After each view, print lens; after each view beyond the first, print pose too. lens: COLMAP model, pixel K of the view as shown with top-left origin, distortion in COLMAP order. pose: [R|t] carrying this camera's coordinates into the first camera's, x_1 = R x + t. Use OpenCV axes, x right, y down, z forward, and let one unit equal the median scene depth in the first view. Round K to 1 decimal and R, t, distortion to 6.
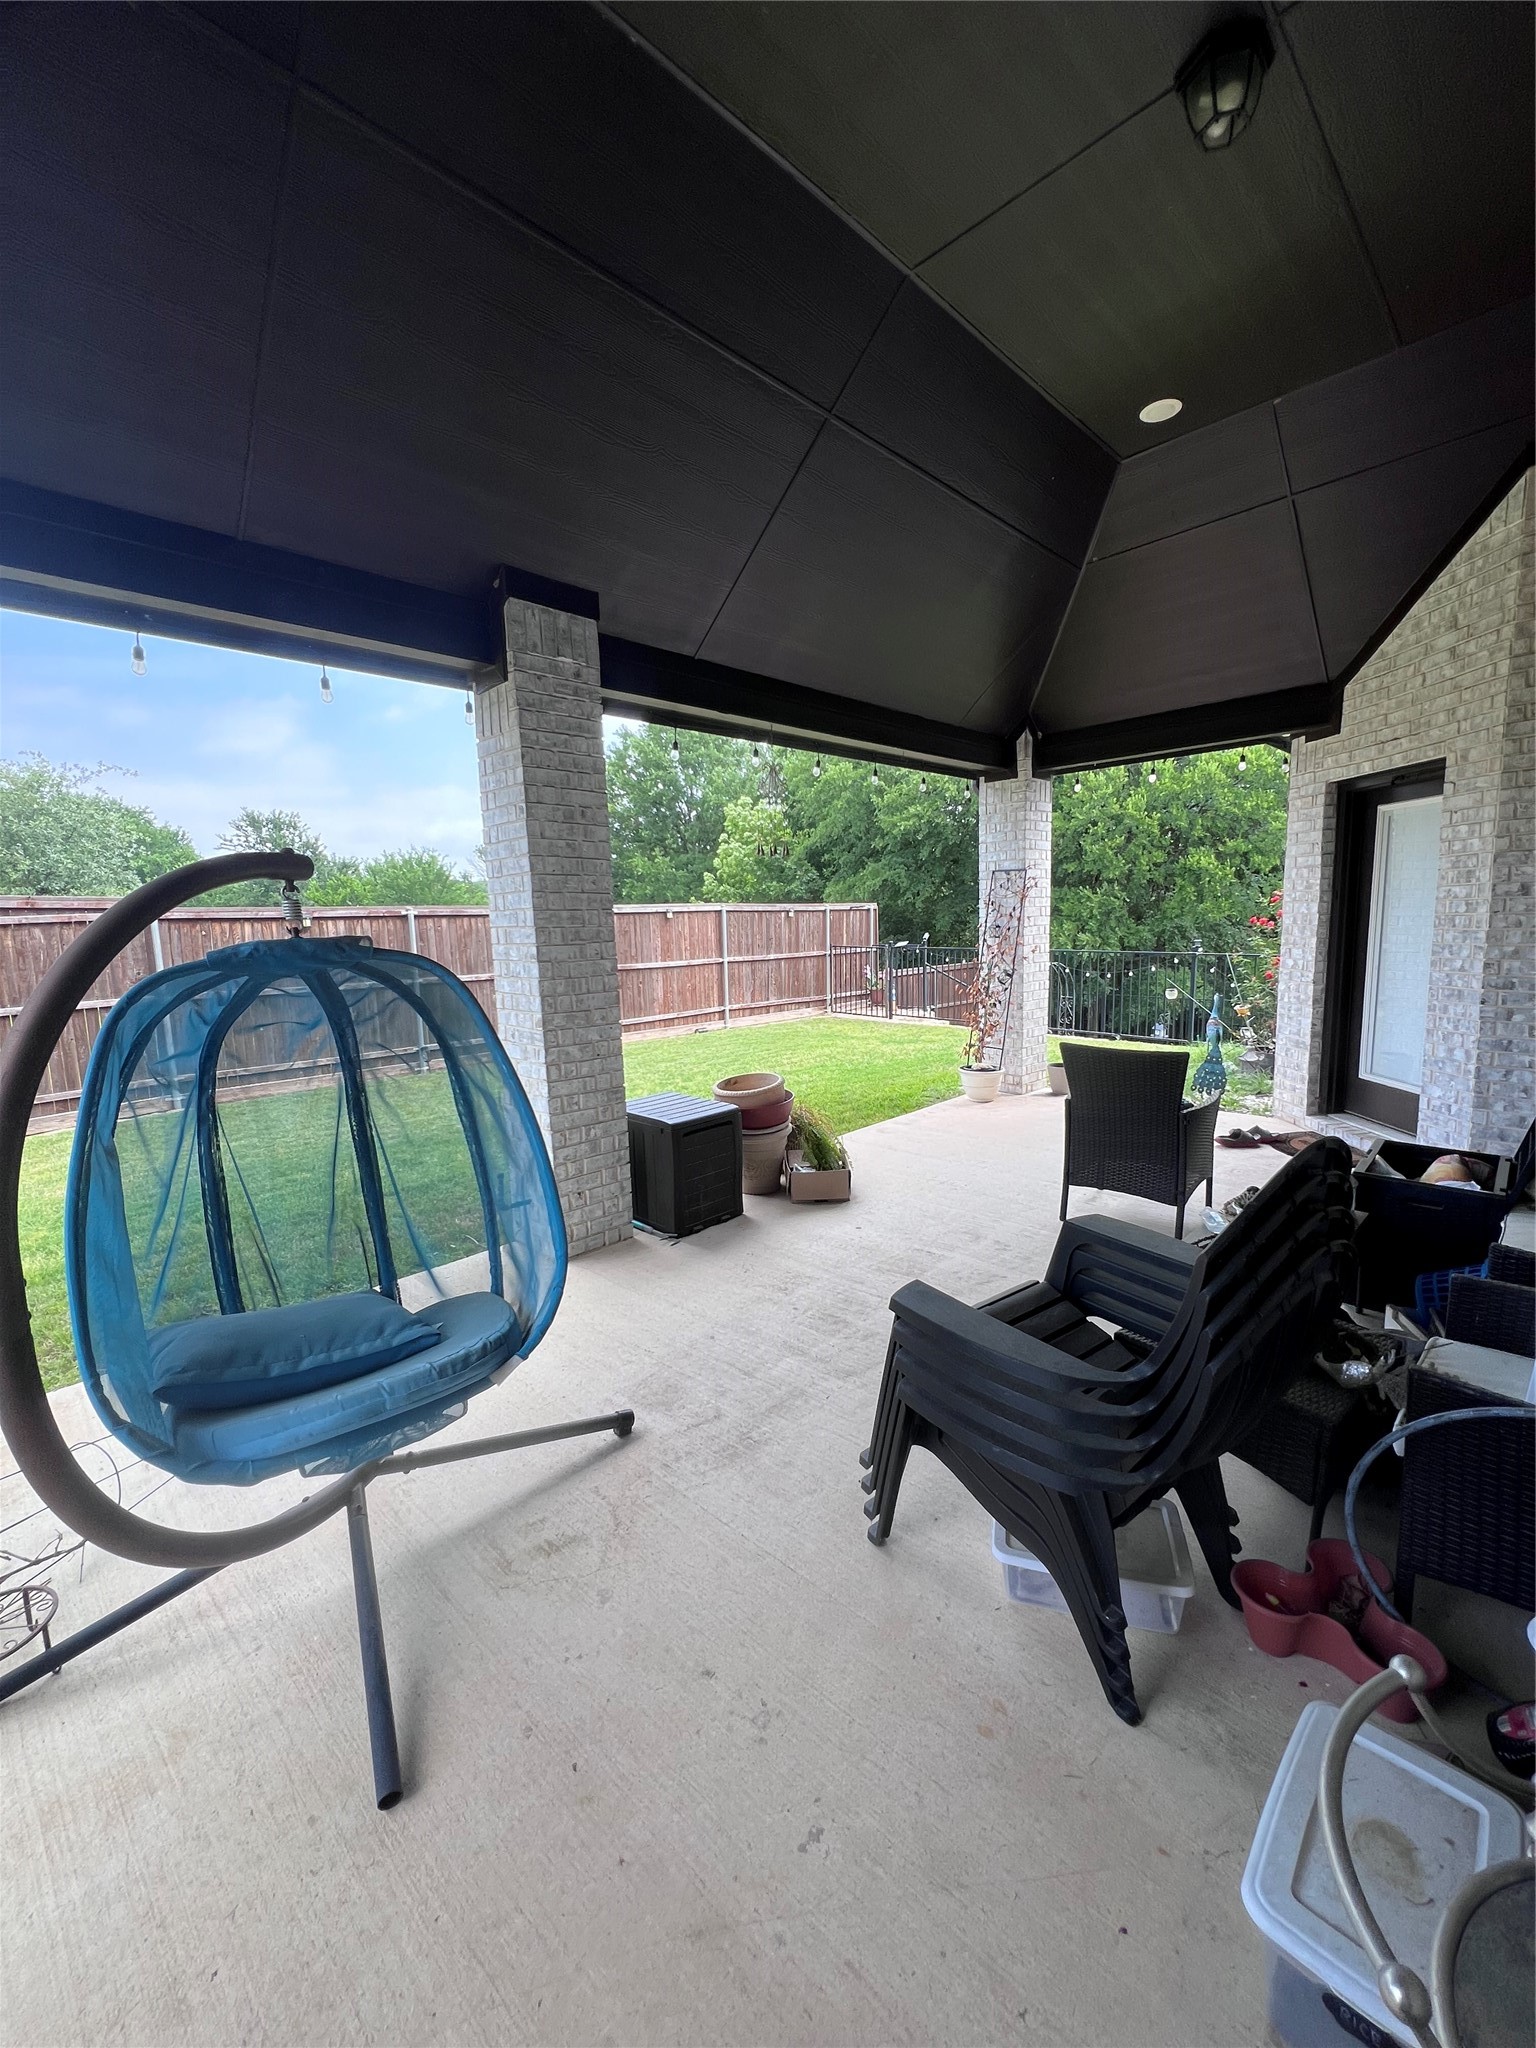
lens RADIAL K [[828.8, 0, 768.0], [0, 828.8, 1024.0], [0, 0, 1]] dist [-0.000386, -0.000088]
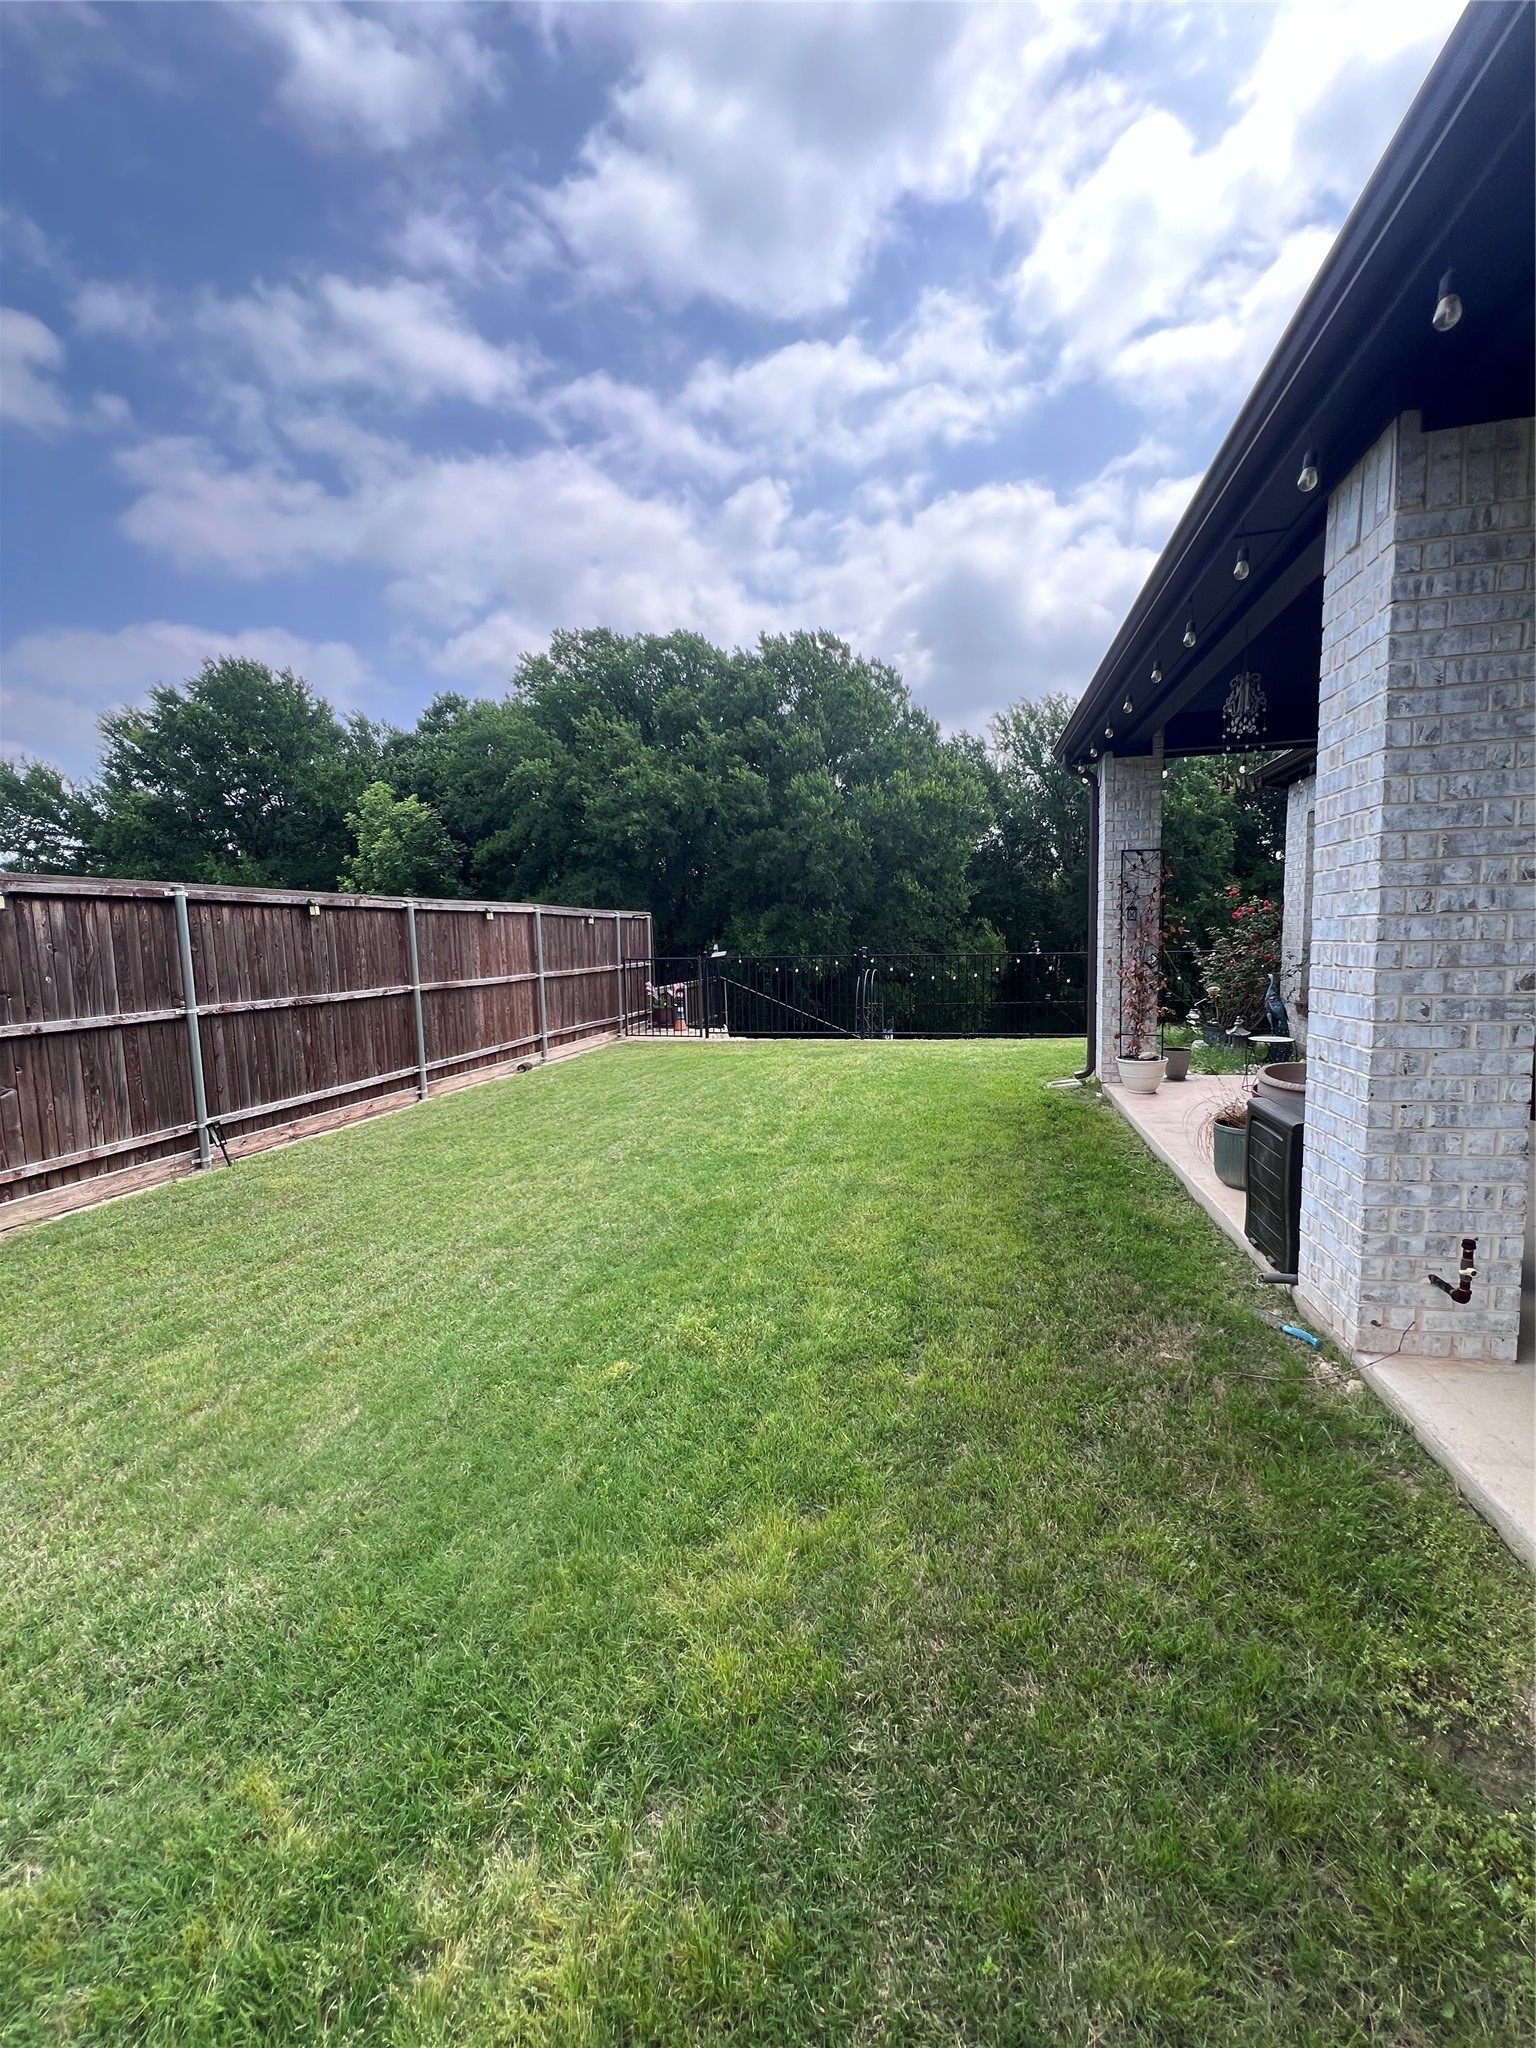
lens RADIAL K [[828.8, 0, 768.0], [0, 828.8, 1024.0], [0, 0, 1]] dist [-0.000386, -0.000088]
pose [[0.835606, -0.057557, 0.546306, -0.312526], [0.079292, 0.996719, -0.016270, -0.000696], [-0.543577, 0.056913, 0.837428, 0.221702]]
